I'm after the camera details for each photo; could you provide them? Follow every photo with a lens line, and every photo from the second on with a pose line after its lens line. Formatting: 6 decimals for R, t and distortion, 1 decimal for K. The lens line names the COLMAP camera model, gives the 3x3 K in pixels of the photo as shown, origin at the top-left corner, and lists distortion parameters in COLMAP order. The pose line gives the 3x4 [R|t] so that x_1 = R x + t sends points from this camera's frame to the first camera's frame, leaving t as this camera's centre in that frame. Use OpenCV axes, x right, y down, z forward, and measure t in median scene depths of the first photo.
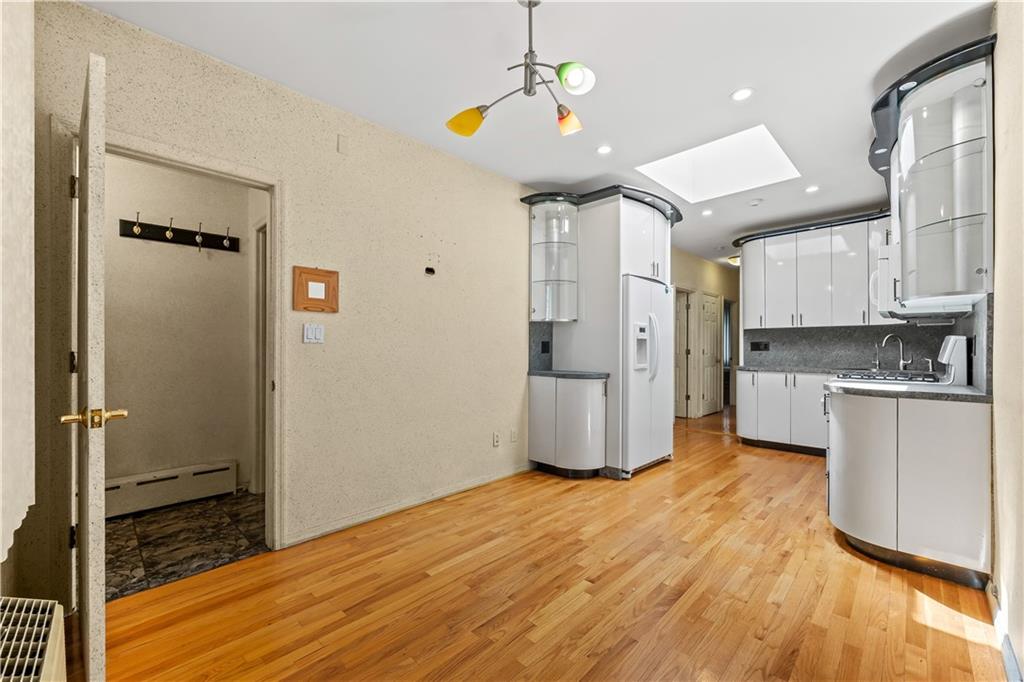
lens RADIAL K [[416.0, 0, 517.6], [0, 416.0, 344.6], [0, 0, 1]] dist [-0.003366, 0.000114]
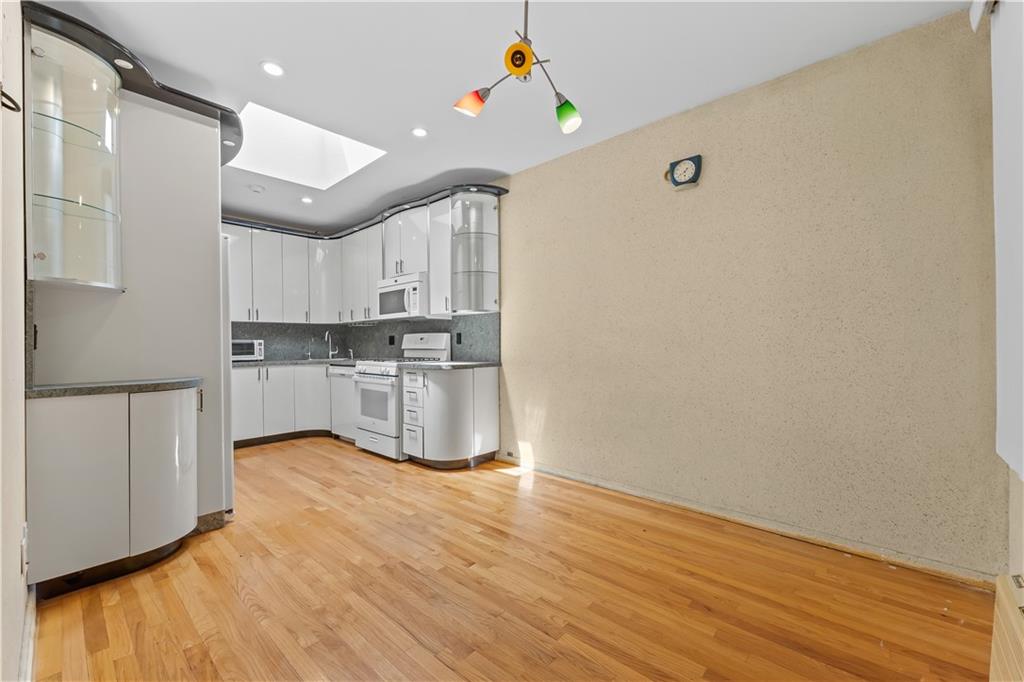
lens RADIAL K [[416.0, 0, 515.2], [0, 416.0, 345.2], [0, 0, 1]] dist [-0.003366, 0.000114]
pose [[-0.046656, -0.004187, 0.998902, -0.570598], [0.001738, 0.999989, 0.004272, 0.018035], [-0.998910, 0.001936, -0.046648, 0.632607]]
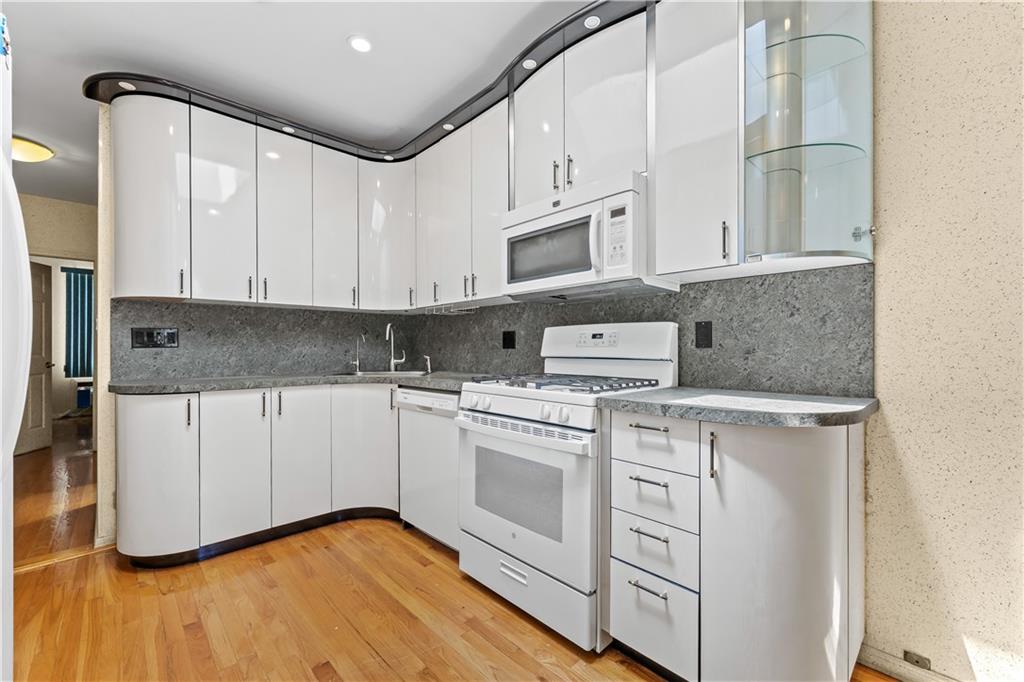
lens RADIAL K [[416.0, 0, 514.2], [0, 416.0, 347.4], [0, 0, 1]] dist [-0.003366, 0.000114]
pose [[0.028206, 0.001759, 0.999601, 0.223826], [-0.007142, 0.999973, -0.001558, 0.022306], [-0.999577, -0.007096, 0.028218, 1.008895]]
